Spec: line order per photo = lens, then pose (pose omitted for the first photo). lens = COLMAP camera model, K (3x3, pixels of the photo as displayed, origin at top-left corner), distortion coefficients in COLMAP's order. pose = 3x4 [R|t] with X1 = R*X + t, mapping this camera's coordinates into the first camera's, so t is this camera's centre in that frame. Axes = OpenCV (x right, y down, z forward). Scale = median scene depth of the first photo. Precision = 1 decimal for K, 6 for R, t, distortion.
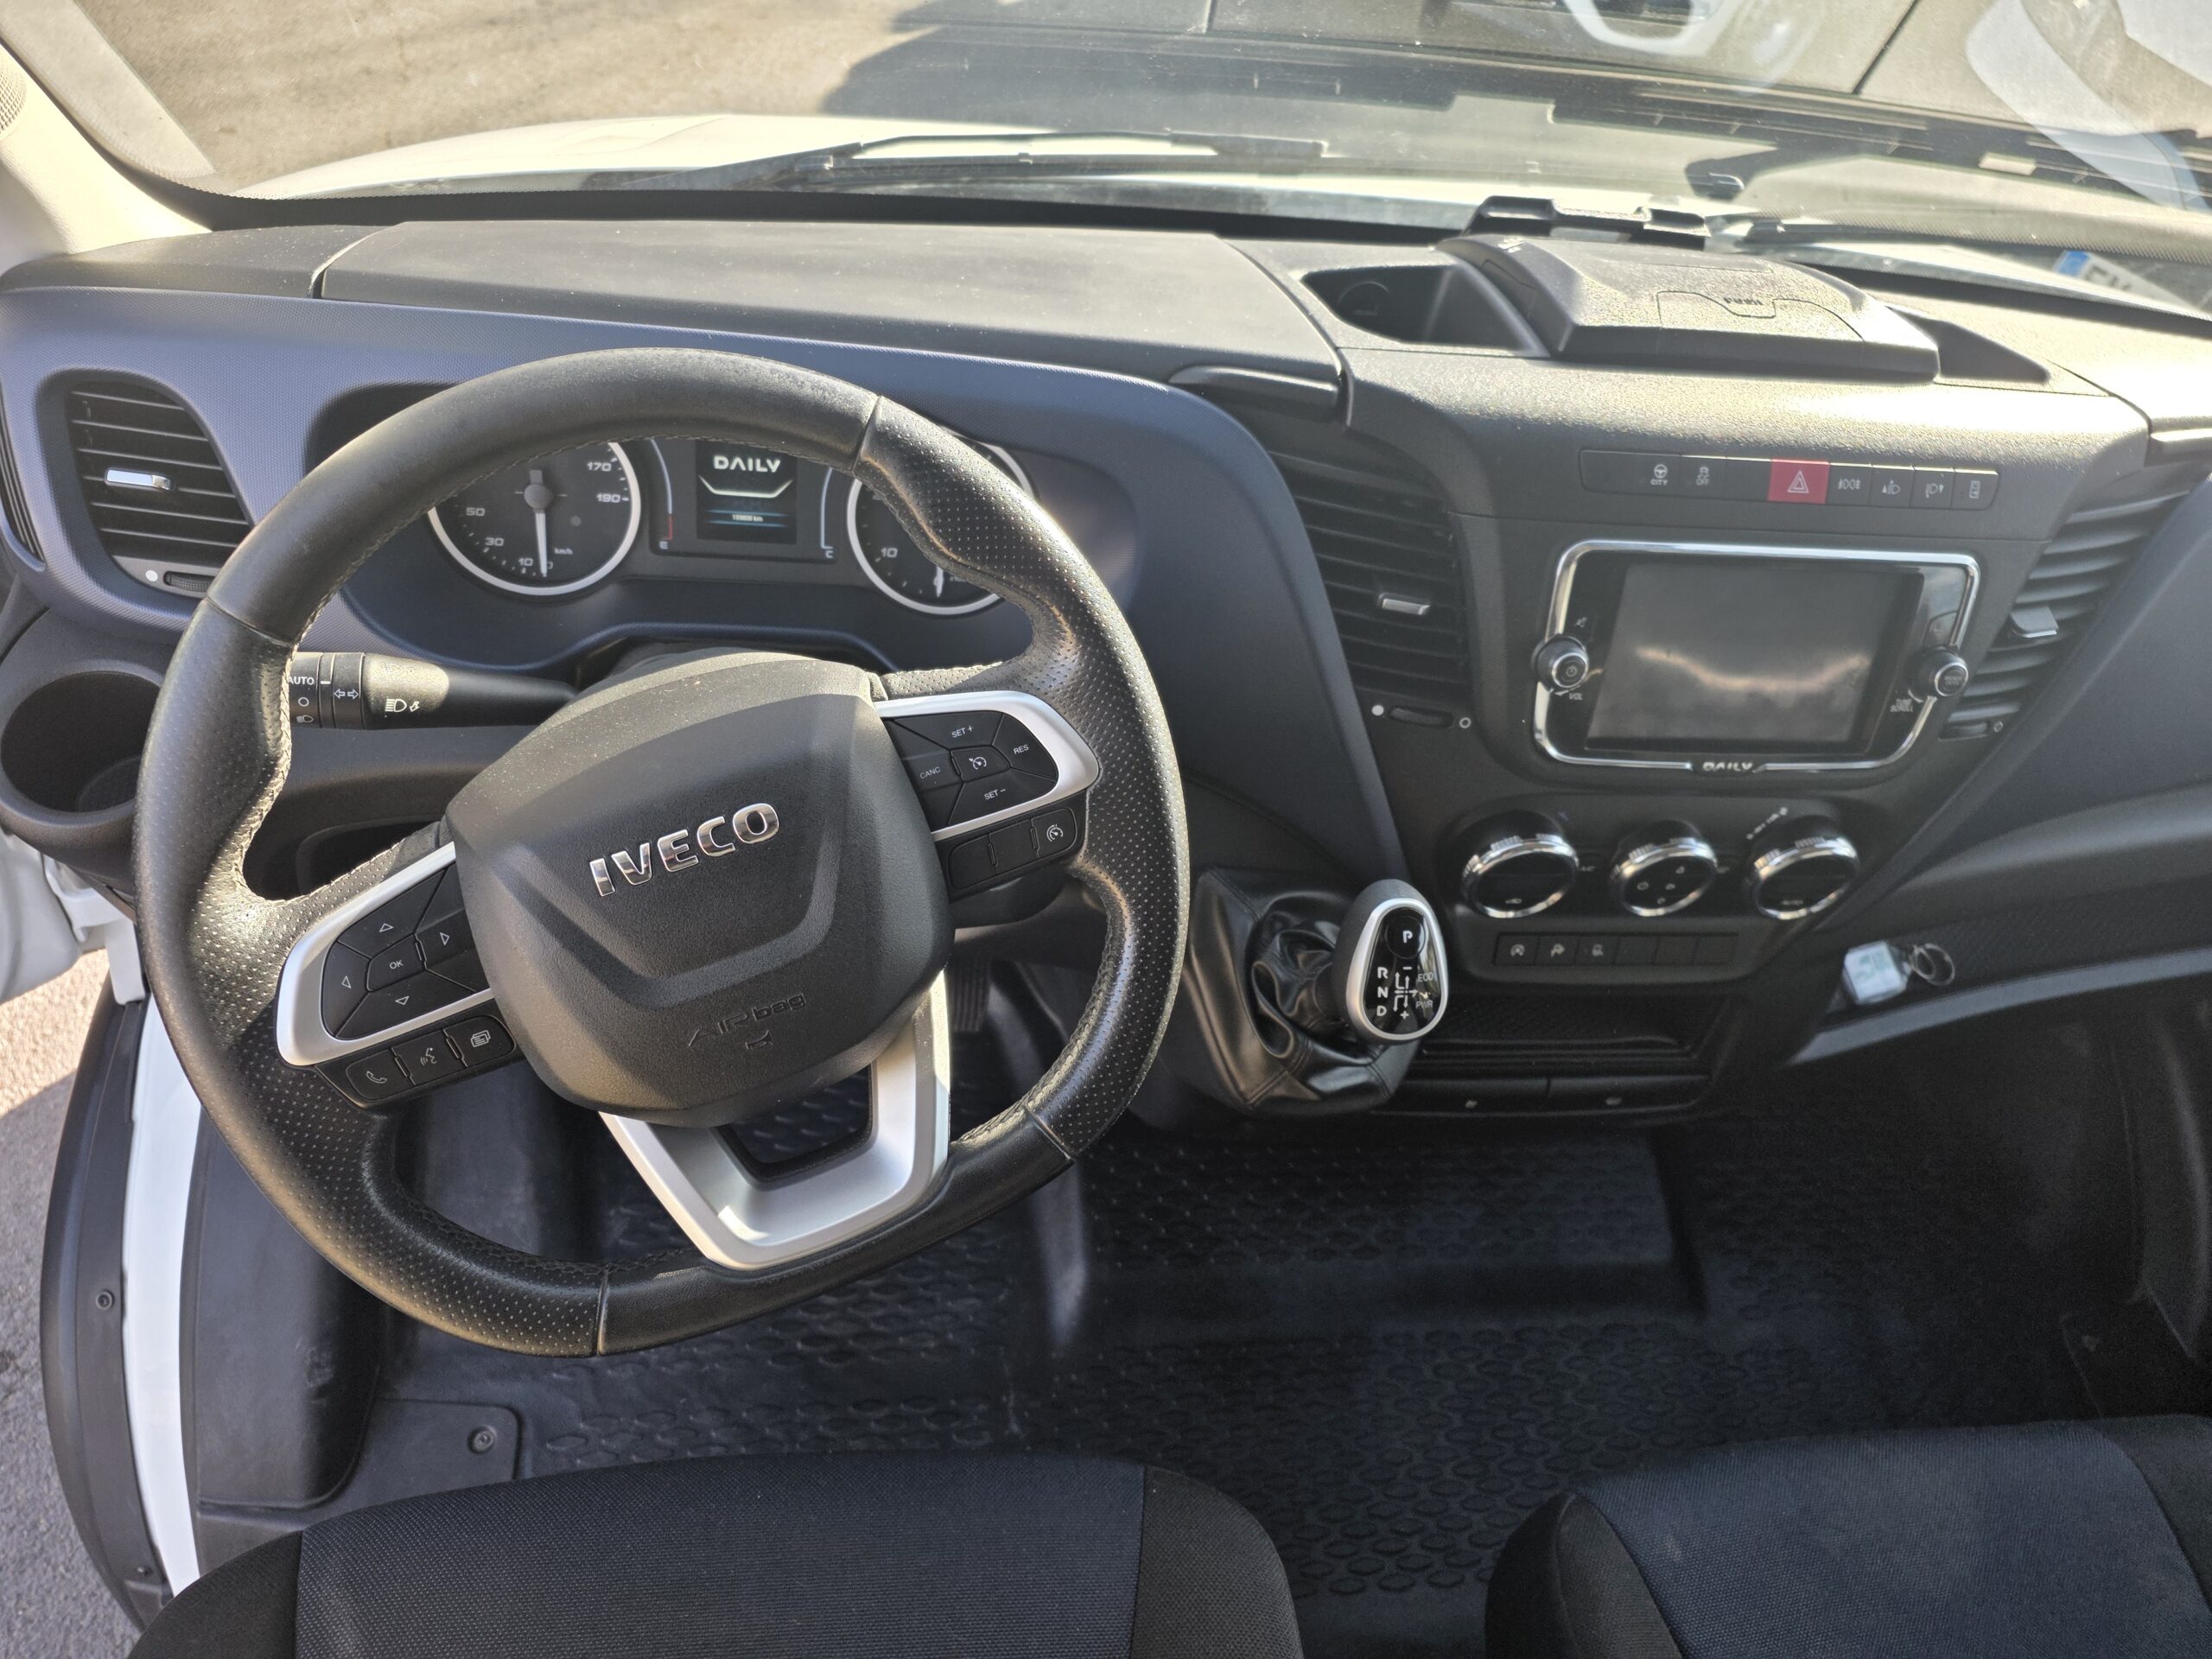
lens RADIAL K [[1477.2, 0, 1102.4], [0, 1477.2, 823.8], [0, 0, 1]] dist [0.030170, -0.035477]
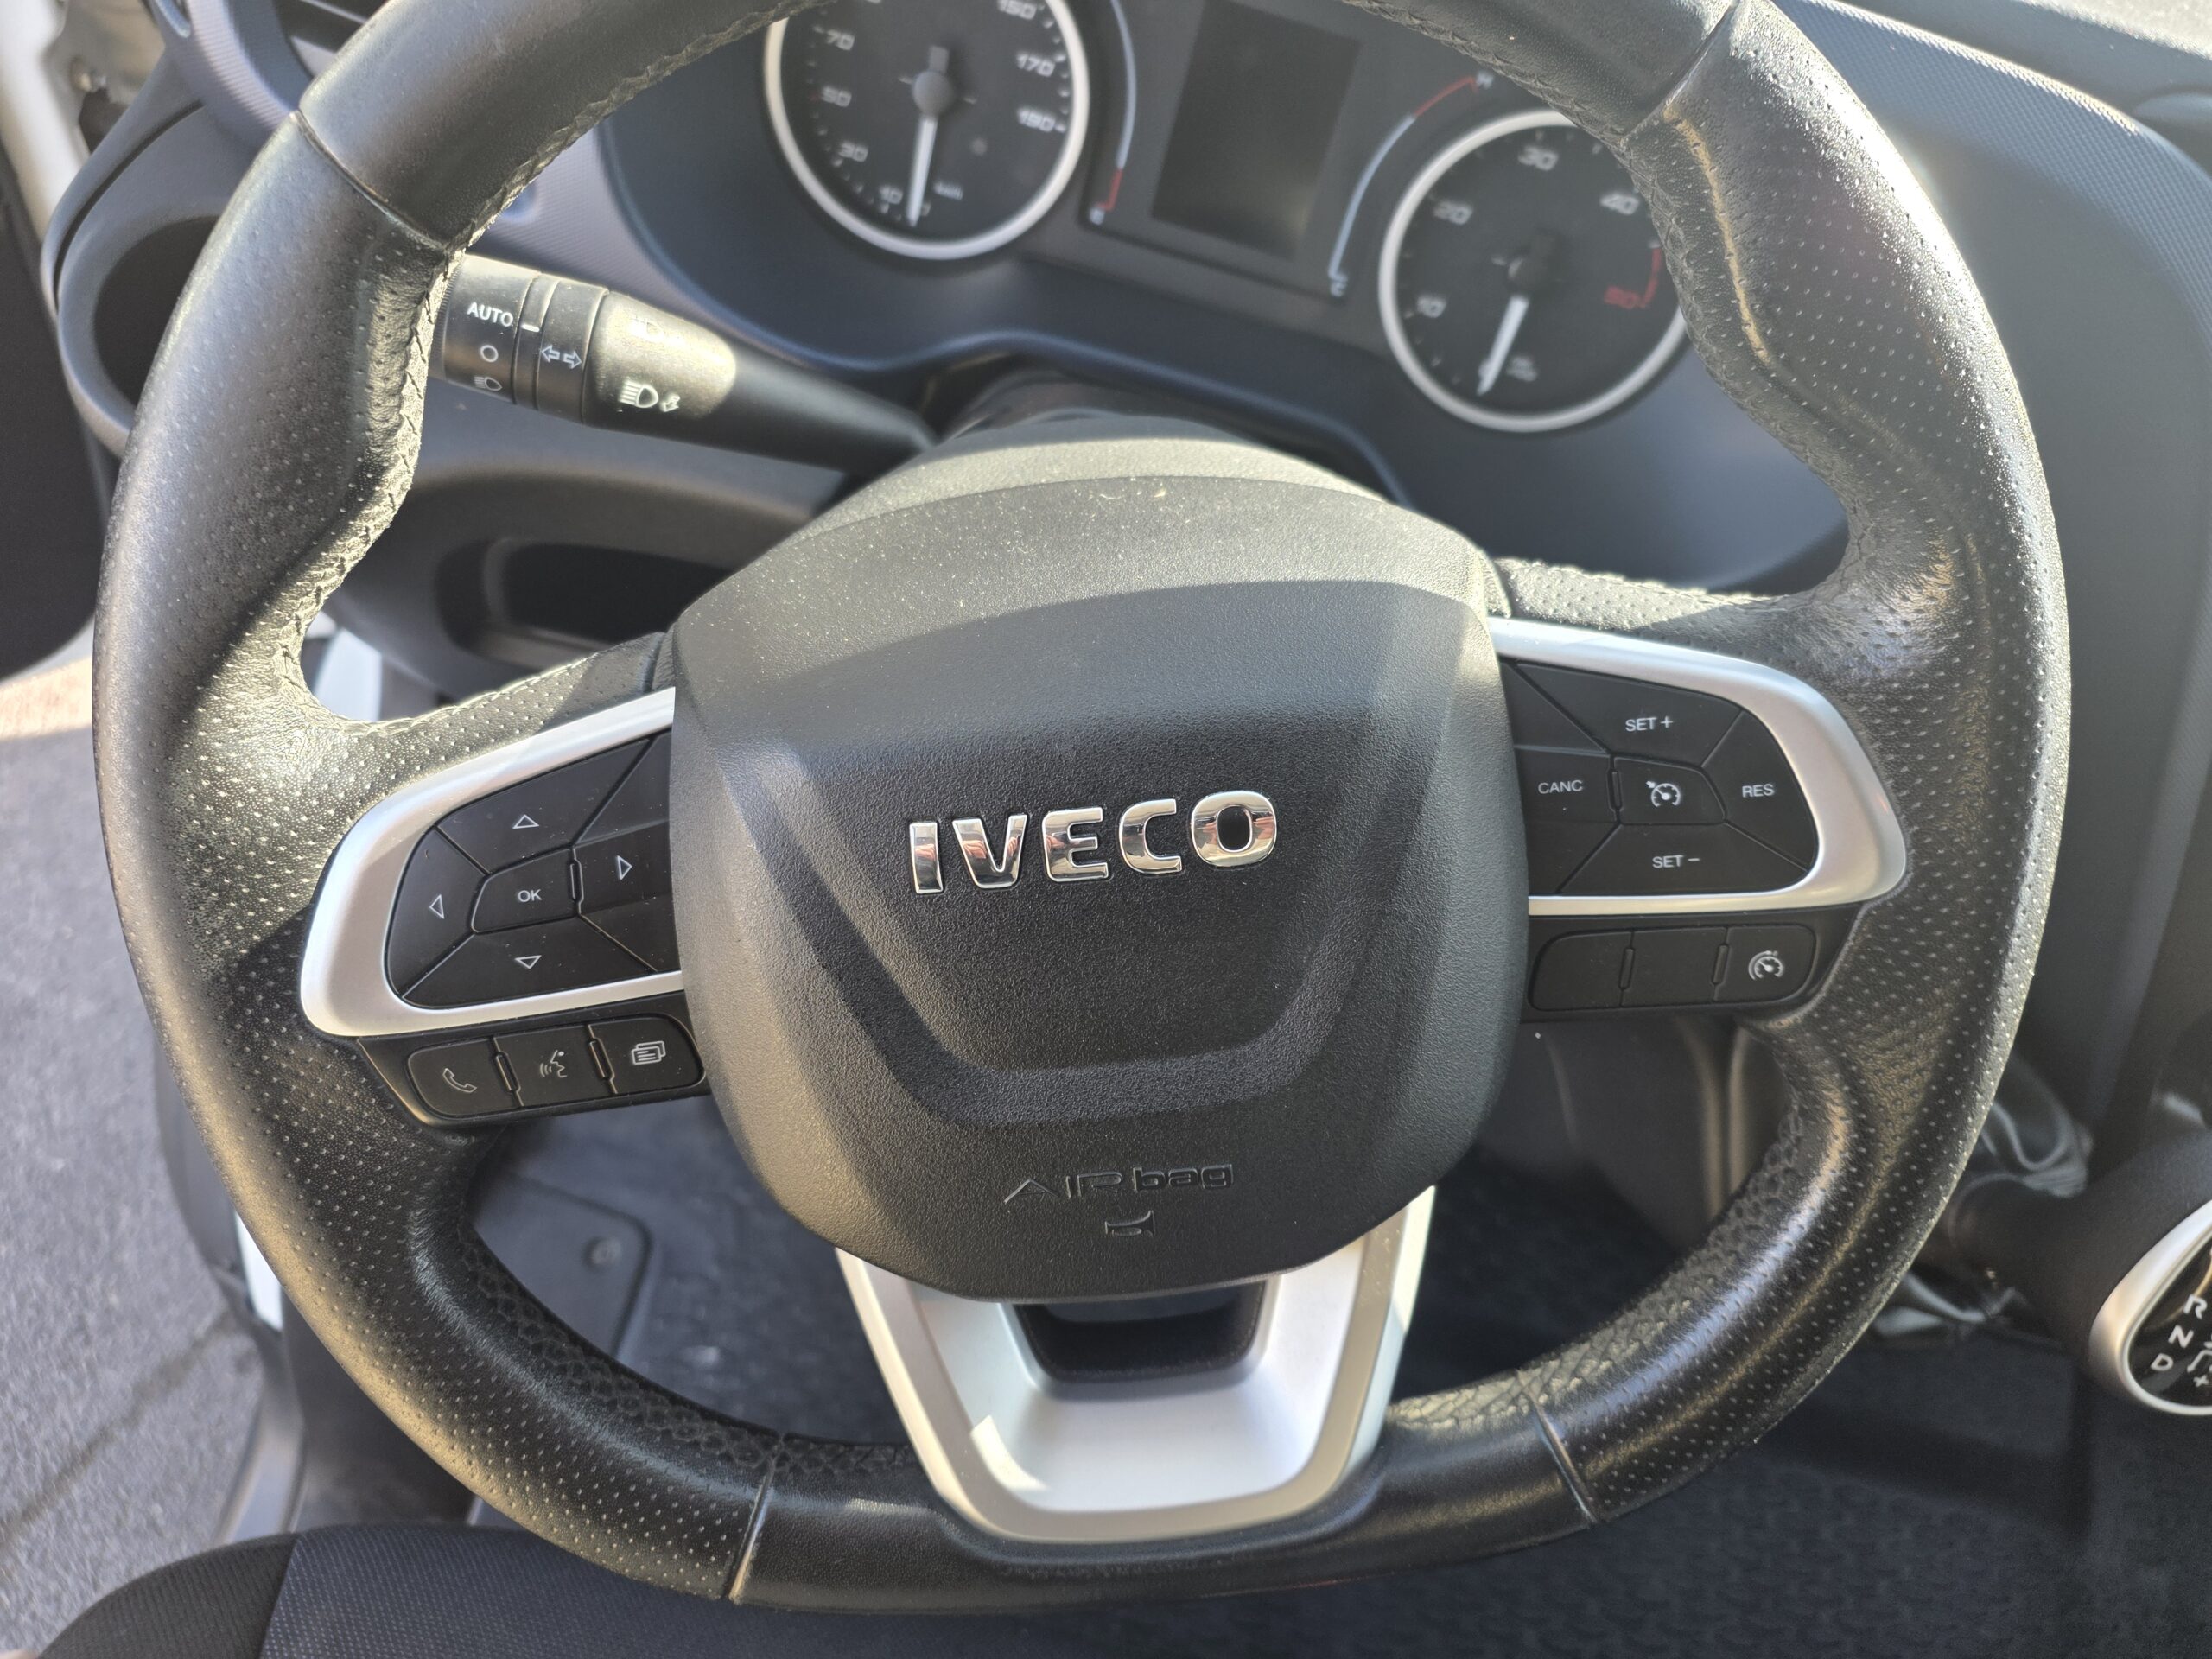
lens RADIAL K [[1477.2, 0, 1107.6], [0, 1477.2, 834.3], [0, 0, 1]] dist [0.030170, -0.035477]
pose [[0.954510, 0.274358, -0.116787, -0.210951], [-0.251029, 0.950748, 0.181829, -0.075659], [0.160922, -0.144241, 0.976370, 0.494183]]
